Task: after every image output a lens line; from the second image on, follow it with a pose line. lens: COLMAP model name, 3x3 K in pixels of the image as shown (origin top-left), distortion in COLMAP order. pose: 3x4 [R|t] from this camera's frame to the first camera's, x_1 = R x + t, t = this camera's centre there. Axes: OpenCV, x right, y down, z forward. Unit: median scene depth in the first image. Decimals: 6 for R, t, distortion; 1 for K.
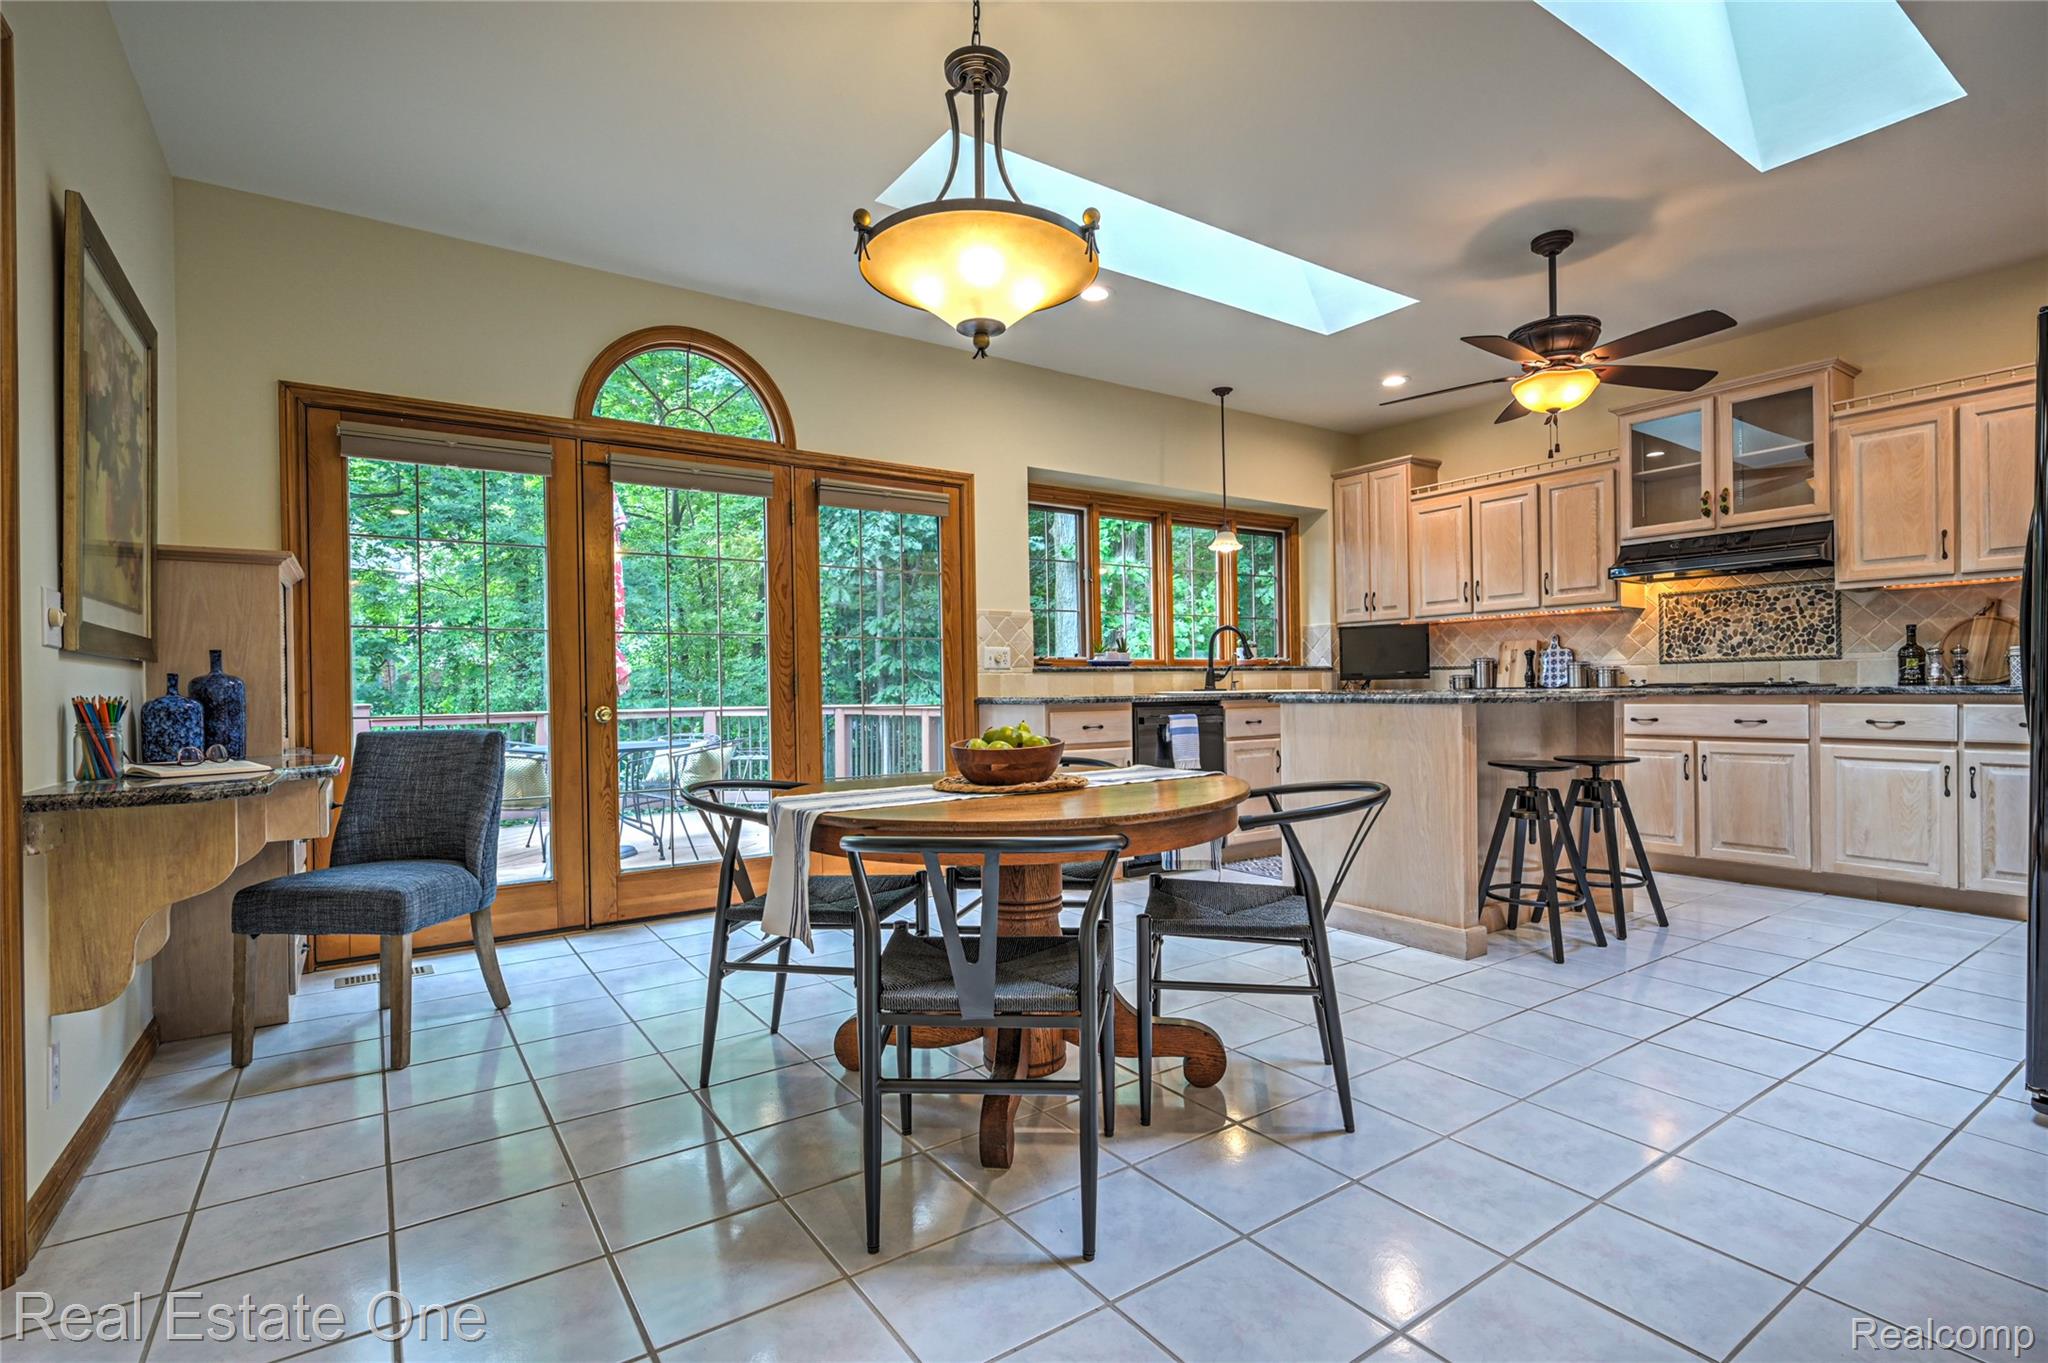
lens RADIAL K [[932.2, 0, 1026.5], [0, 932.2, 691.9], [0, 0, 1]] dist [-0.004089, 0.000539]
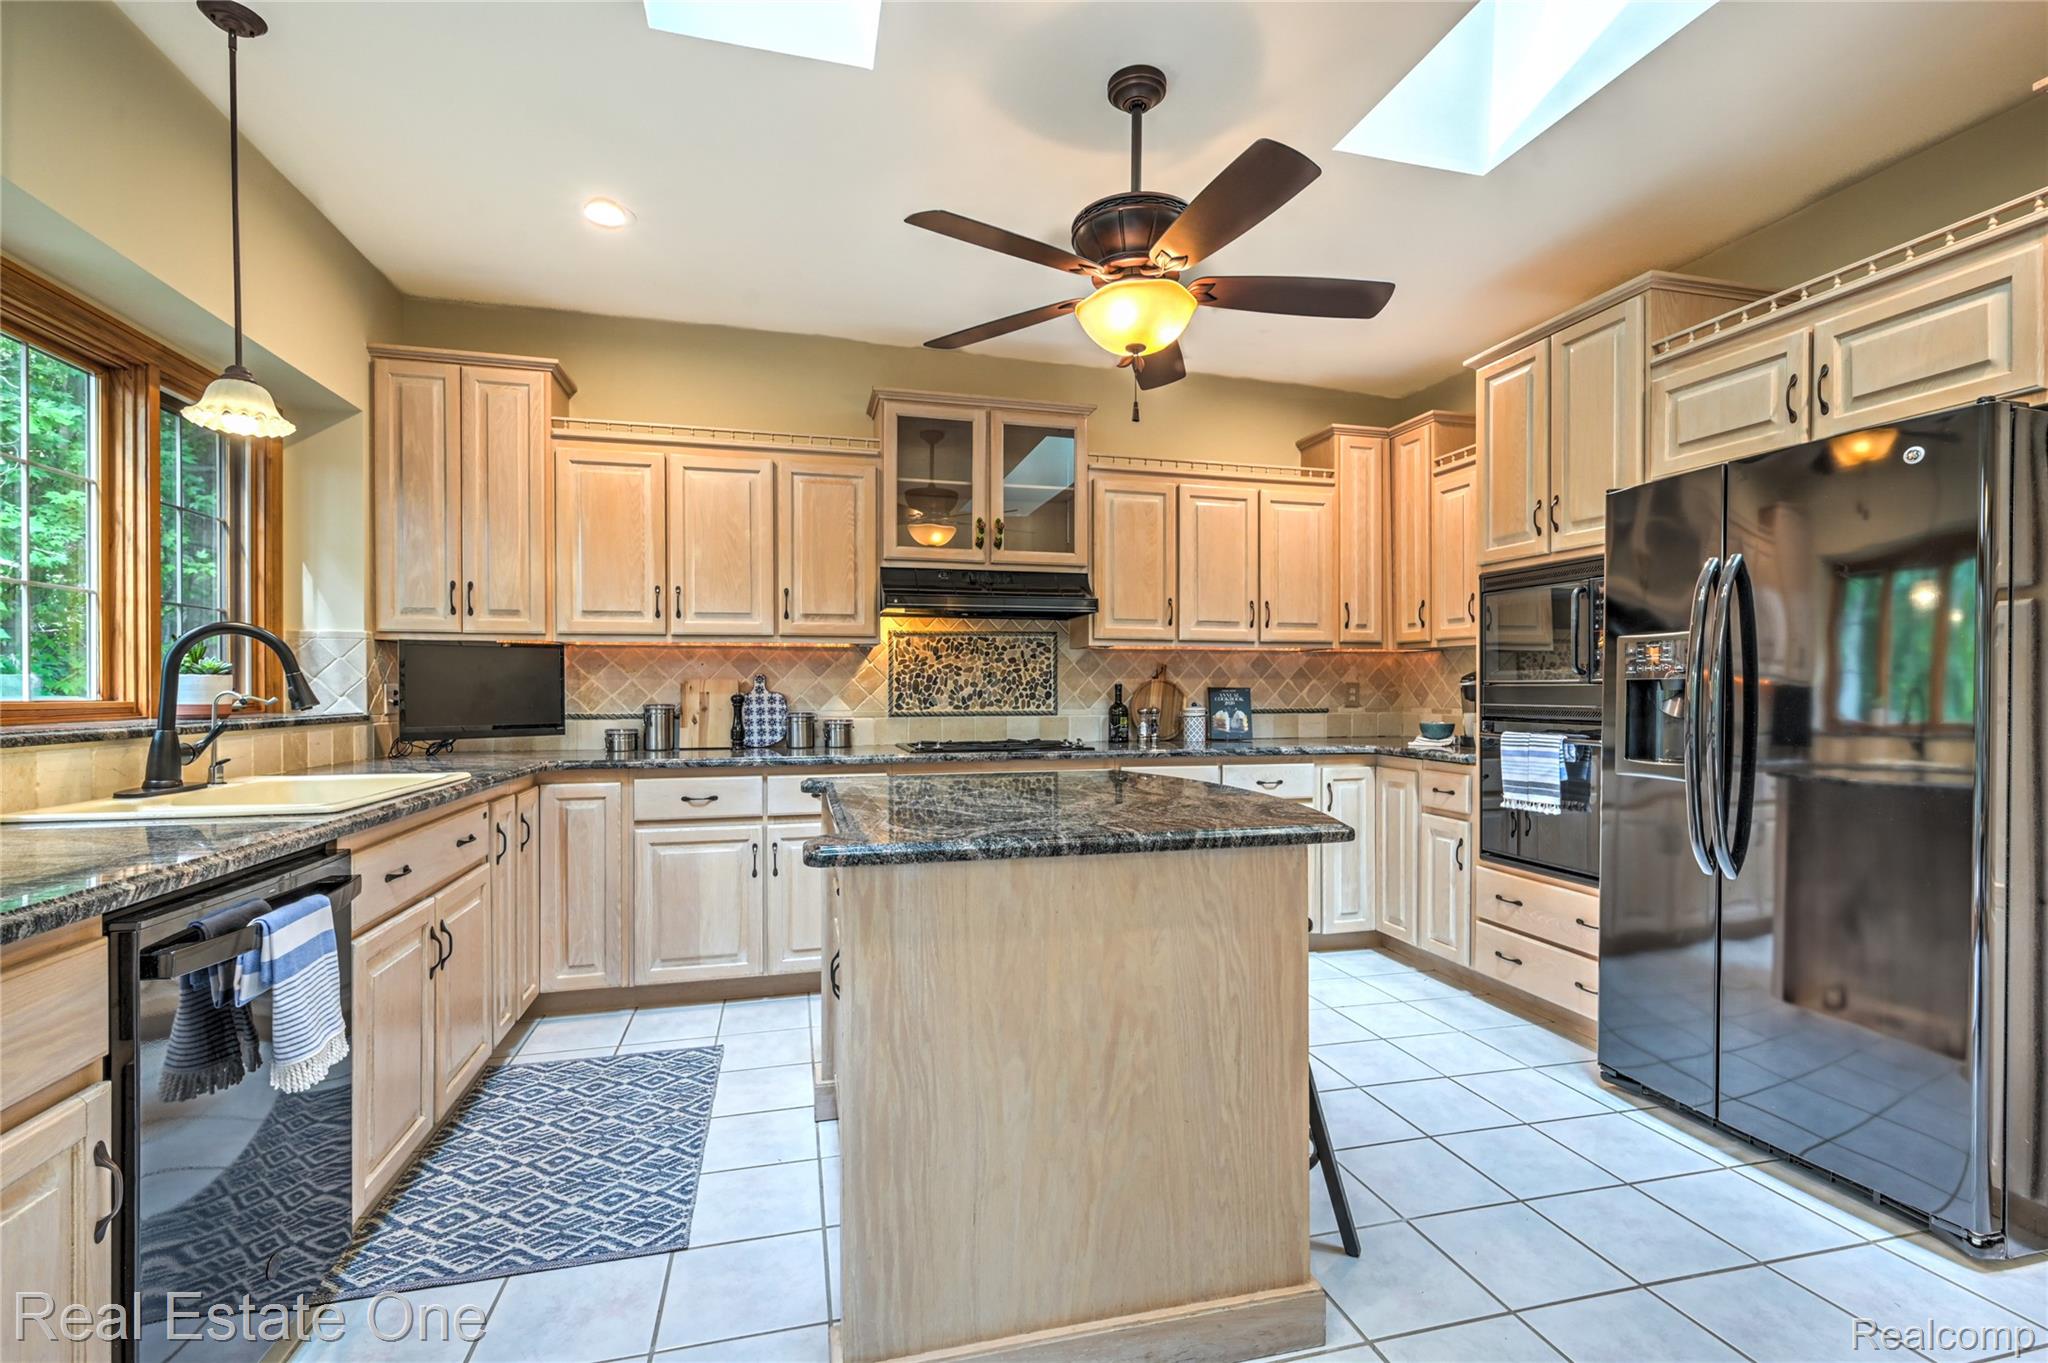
lens RADIAL K [[932.2, 0, 1095.8], [0, 932.2, 692.8], [0, 0, 1]] dist [-0.004089, 0.000539]
pose [[0.332141, 0.017311, 0.943071, -0.036553], [0.002506, 0.999812, -0.019235, -0.039497], [-0.943226, 0.008752, 0.332036, 0.629413]]
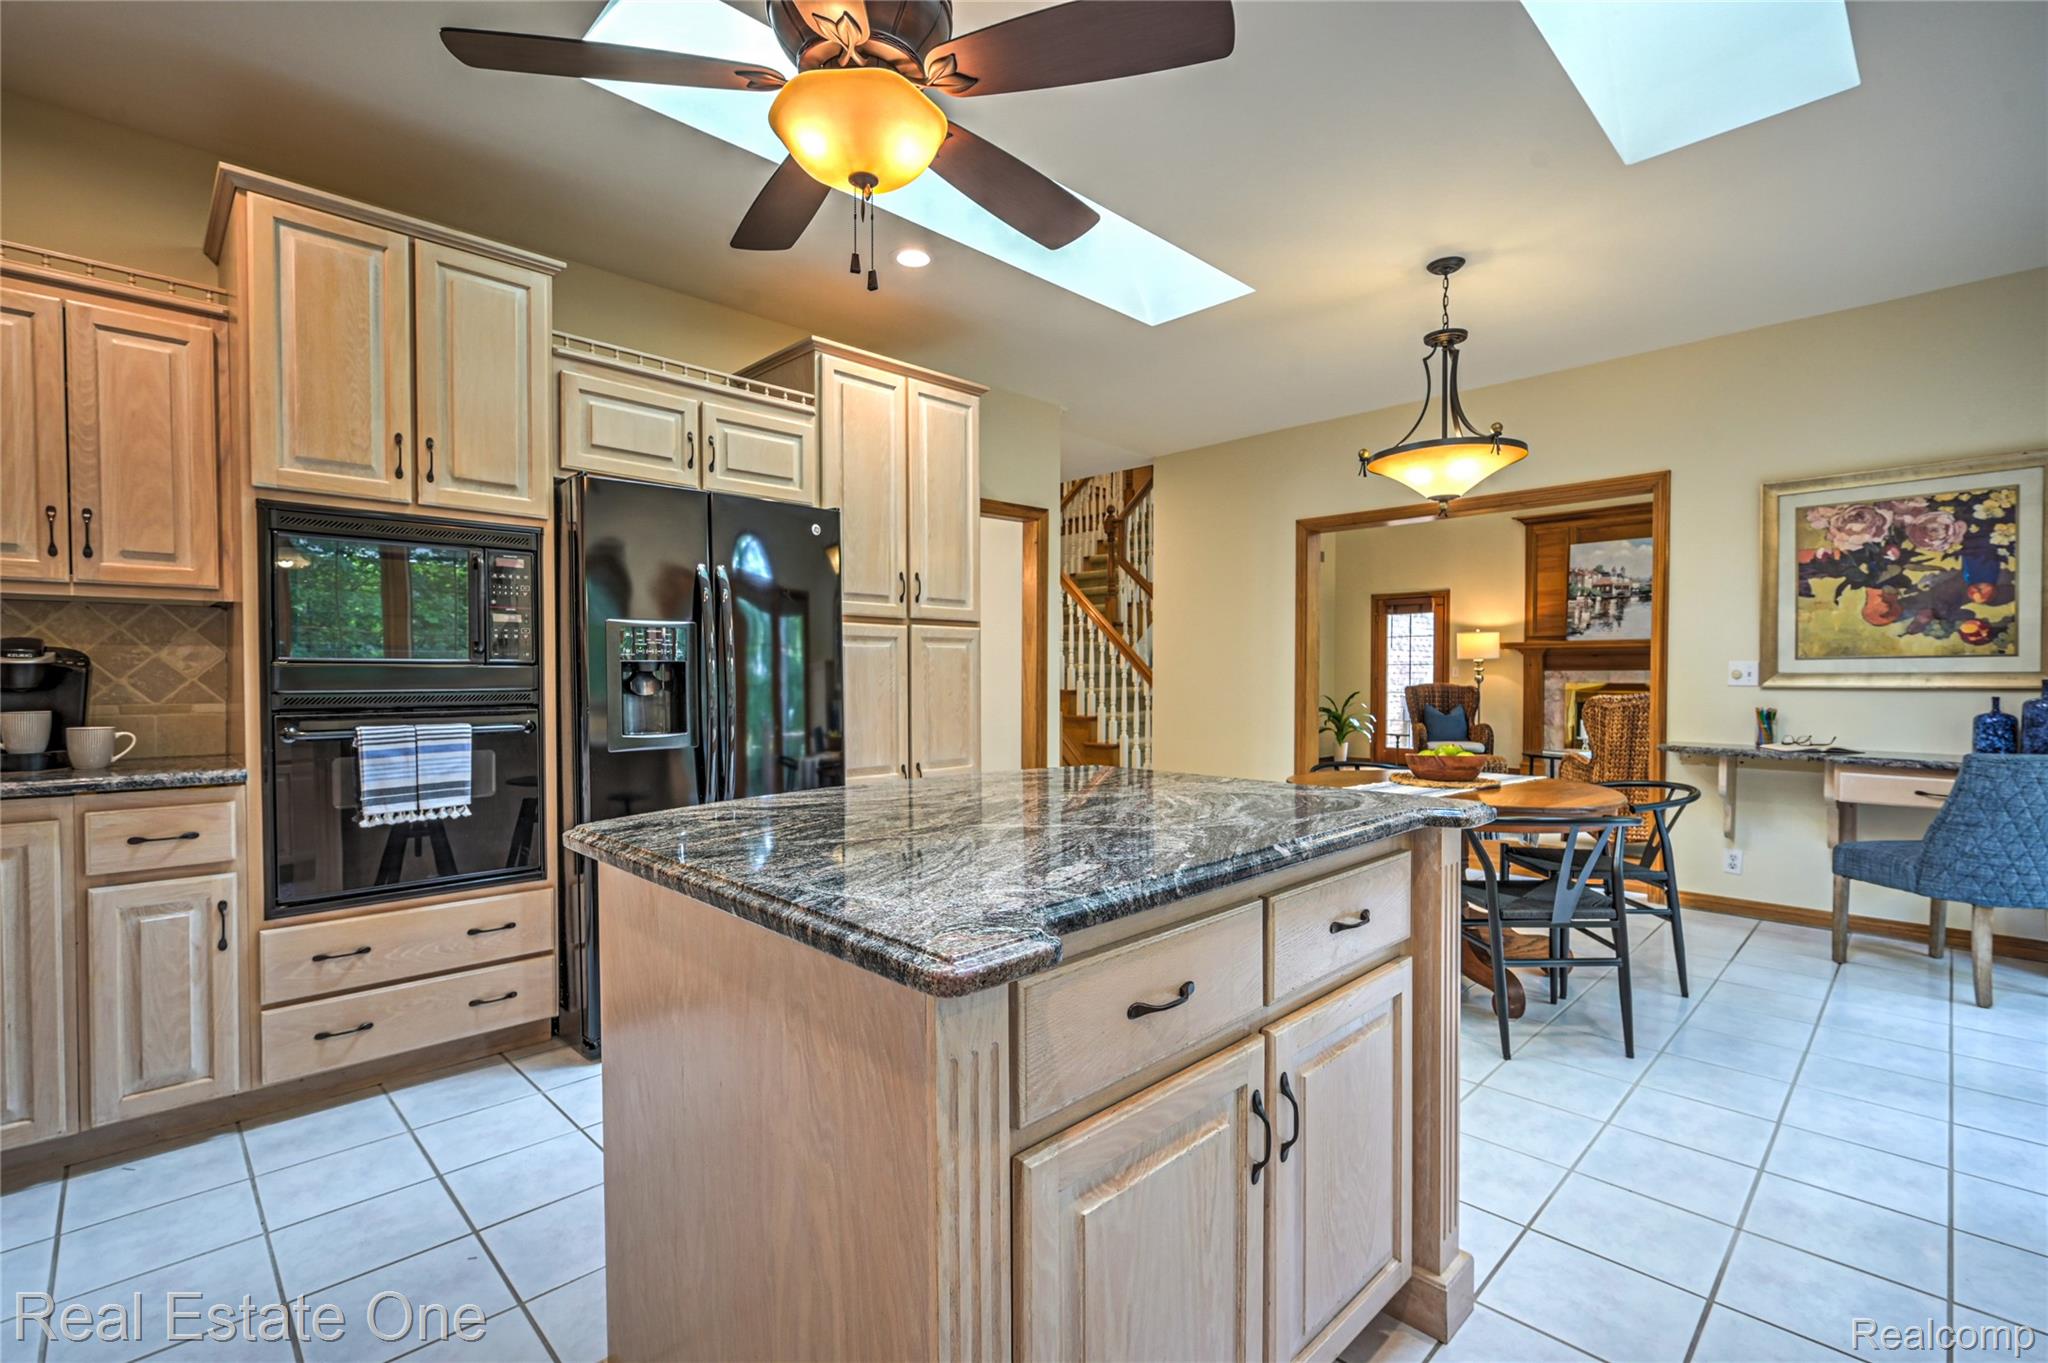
lens RADIAL K [[932.2, 0, 1023.0], [0, 932.2, 690.3], [0, 0, 1]] dist [-0.004089, 0.000539]
pose [[-0.989037, 0.023764, -0.145744, 0.429129], [0.020099, 0.999445, 0.026572, -0.049868], [0.146295, 0.023352, -0.988965, 1.140094]]
